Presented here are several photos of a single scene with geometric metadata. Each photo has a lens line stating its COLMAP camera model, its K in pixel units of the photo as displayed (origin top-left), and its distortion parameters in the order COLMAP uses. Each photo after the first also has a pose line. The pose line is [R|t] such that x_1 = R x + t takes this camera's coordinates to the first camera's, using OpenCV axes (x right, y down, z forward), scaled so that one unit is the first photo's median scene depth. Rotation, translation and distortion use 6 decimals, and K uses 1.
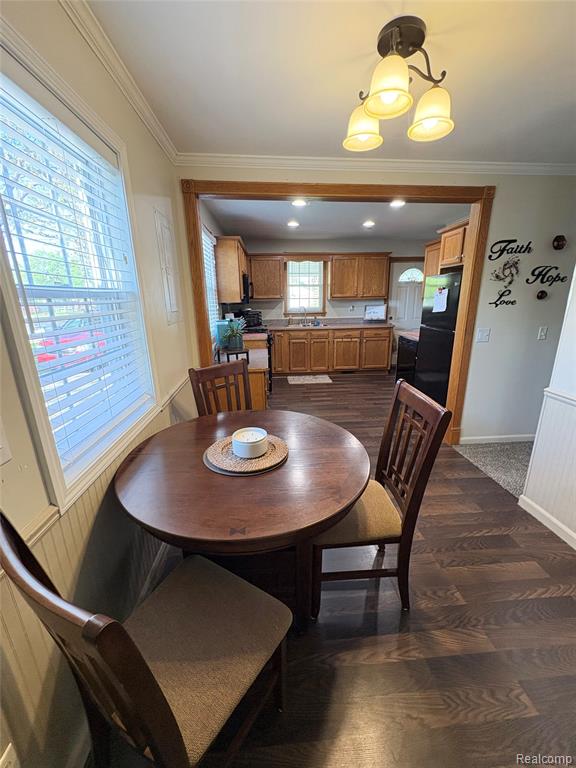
lens RADIAL K [[305.3, 0, 287.8], [0, 305.3, 383.2], [0, 0, 1]] dist [0.000082, -0.000079]
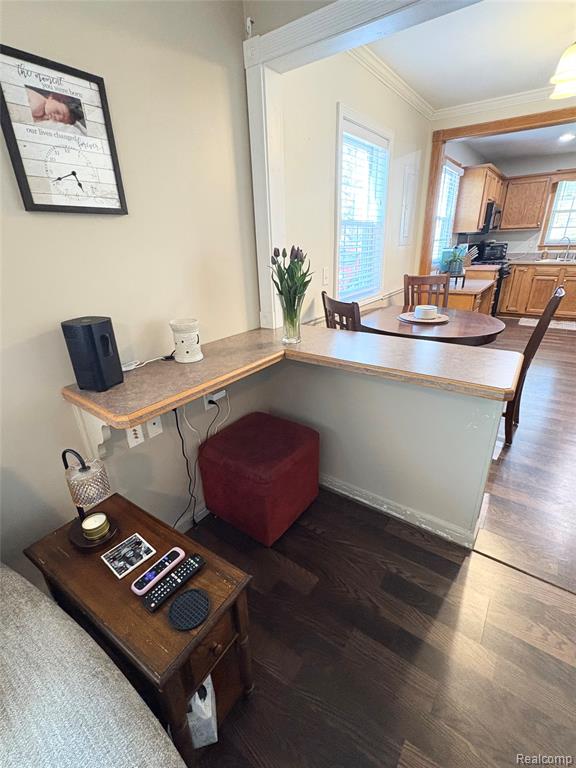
lens RADIAL K [[338.5, 0, 284.2], [0, 338.5, 384.5], [0, 0, 1]] dist [-0.004389, -0.000941]
pose [[0.755977, 0.245006, -0.607018, 0.128568], [-0.154705, 0.967916, 0.198004, 0.082128], [0.636054, -0.055778, 0.769626, -0.241792]]
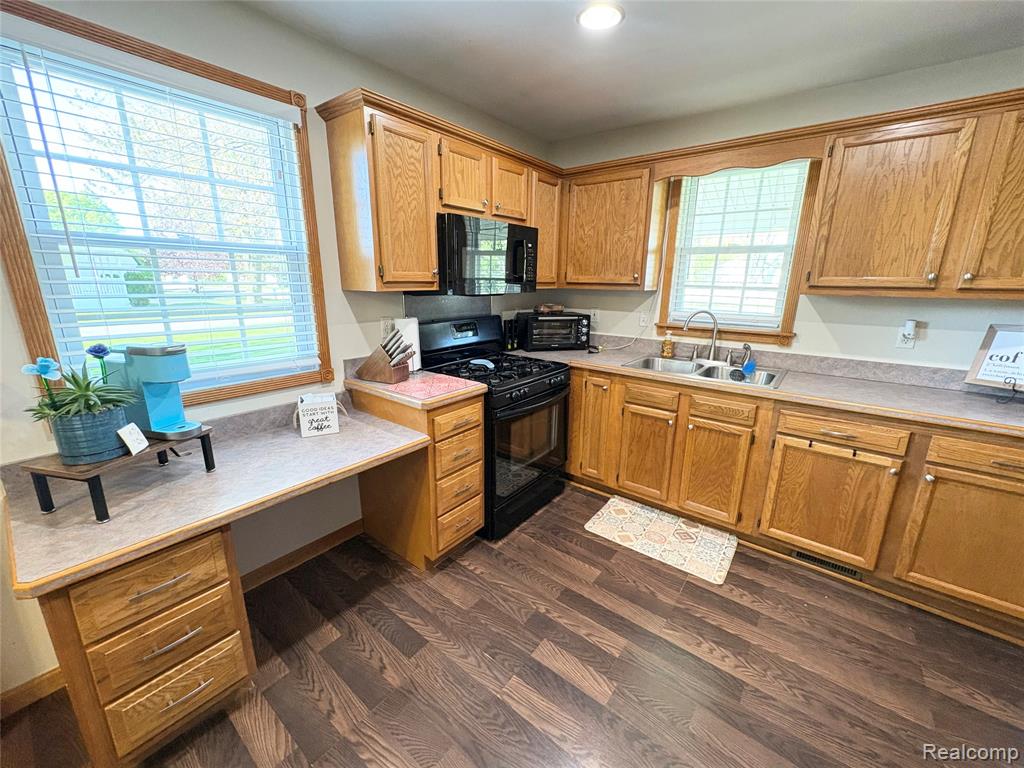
lens RADIAL K [[407.1, 0, 514.3], [0, 407.1, 383.0], [0, 0, 1]] dist [0.000082, -0.000079]
pose [[0.742232, 0.190676, -0.642444, 0.203457], [-0.205380, 0.977259, 0.052767, -0.160597], [0.637895, 0.092780, 0.764514, 0.554486]]
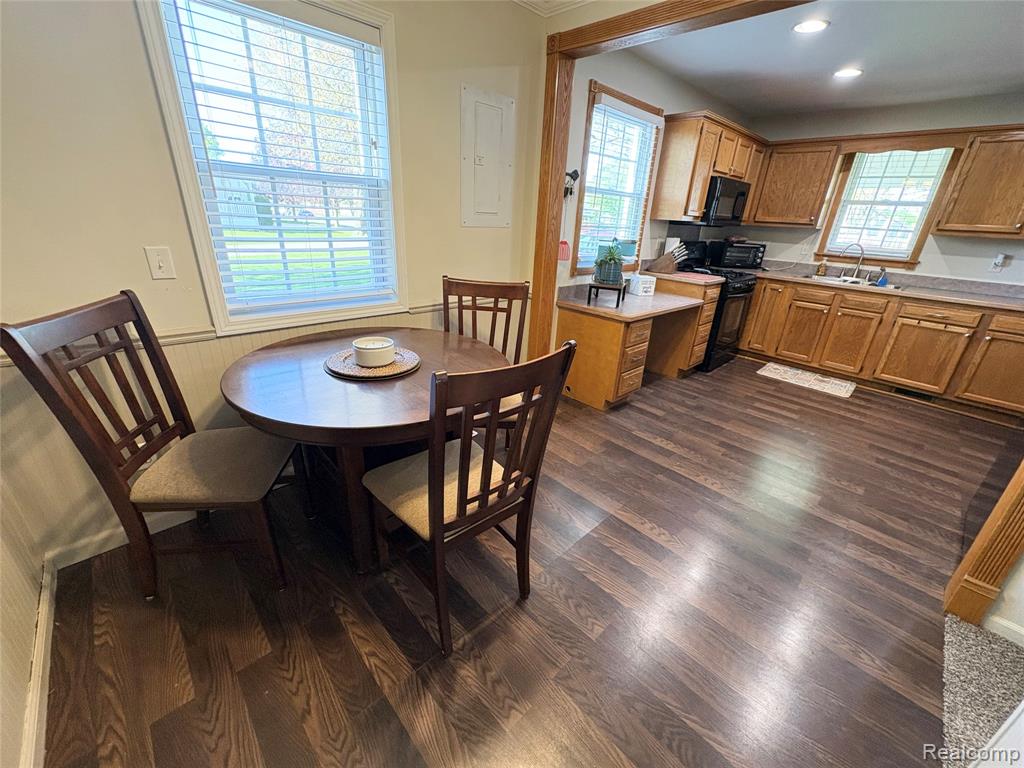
lens RADIAL K [[407.1, 0, 513.8], [0, 407.1, 383.0], [0, 0, 1]] dist [0.000082, -0.000079]
pose [[0.637345, 0.340599, -0.691219, 0.244614], [-0.269163, 0.938912, 0.214466, -0.021363], [0.722041, 0.049362, 0.690087, 0.117886]]
